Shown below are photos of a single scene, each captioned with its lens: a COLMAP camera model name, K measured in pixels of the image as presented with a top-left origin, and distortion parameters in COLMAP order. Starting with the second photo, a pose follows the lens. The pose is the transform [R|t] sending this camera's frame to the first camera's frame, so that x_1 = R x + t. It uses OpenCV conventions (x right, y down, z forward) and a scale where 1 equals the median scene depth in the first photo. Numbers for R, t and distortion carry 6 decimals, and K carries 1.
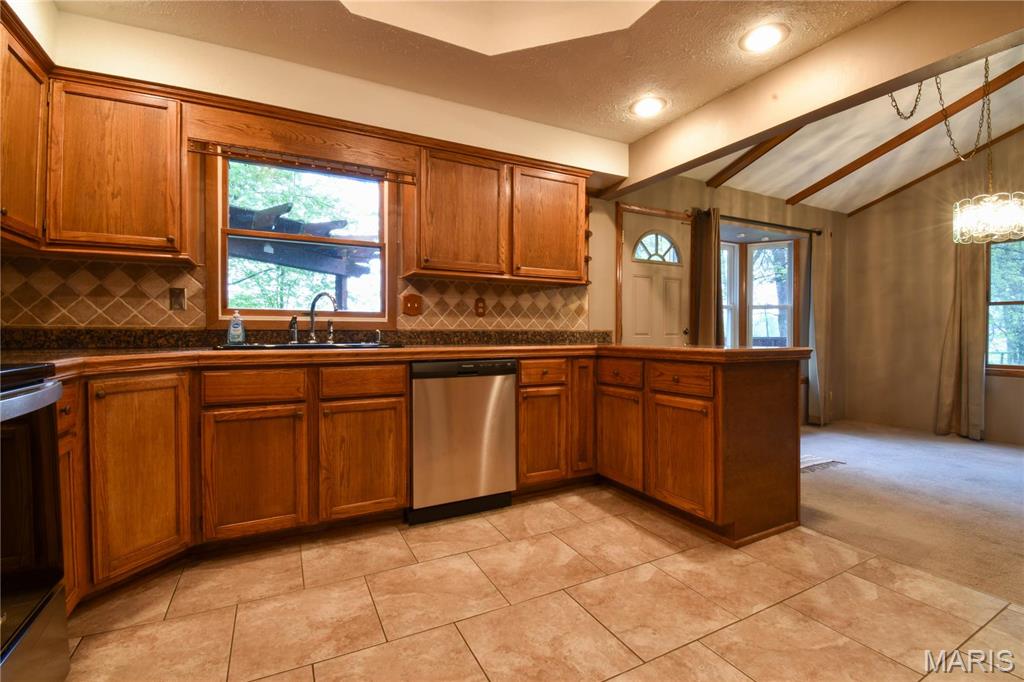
lens RADIAL K [[451.2, 0, 513.7], [0, 451.2, 336.8], [0, 0, 1]] dist [0.024027, -0.028112]
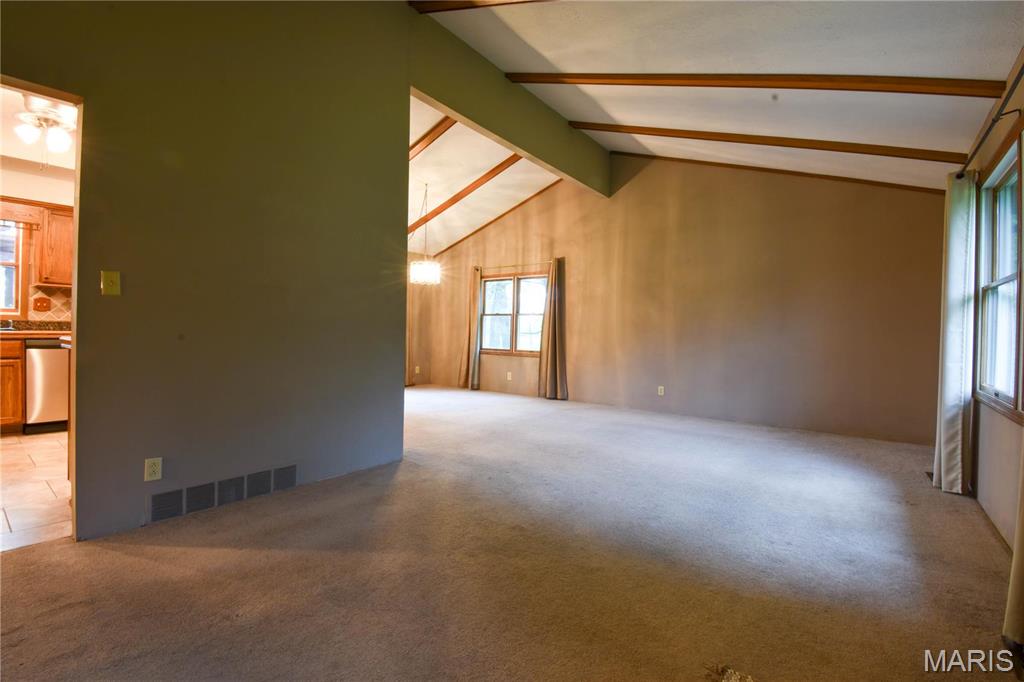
lens RADIAL K [[451.2, 0, 513.7], [0, 451.2, 336.8], [0, 0, 1]] dist [0.024027, -0.028112]
pose [[0.907892, 0.011719, 0.419040, 0.757404], [-0.013457, 0.999909, 0.001192, 0.020492], [-0.418988, -0.006721, 0.907967, -1.332879]]
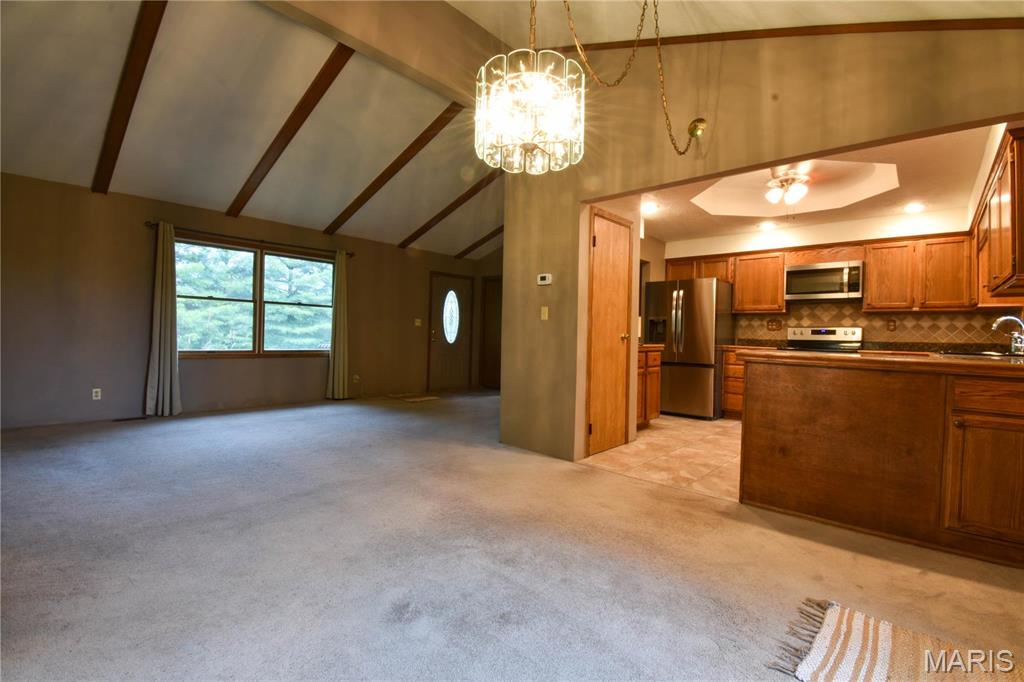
lens RADIAL K [[451.2, 0, 513.7], [0, 451.2, 336.8], [0, 0, 1]] dist [0.024027, -0.028112]
pose [[-0.941278, -0.022335, -0.336892, 1.594950], [-0.028775, 0.999486, 0.014135, -0.014578], [0.336403, 0.022999, -0.941437, 1.911697]]
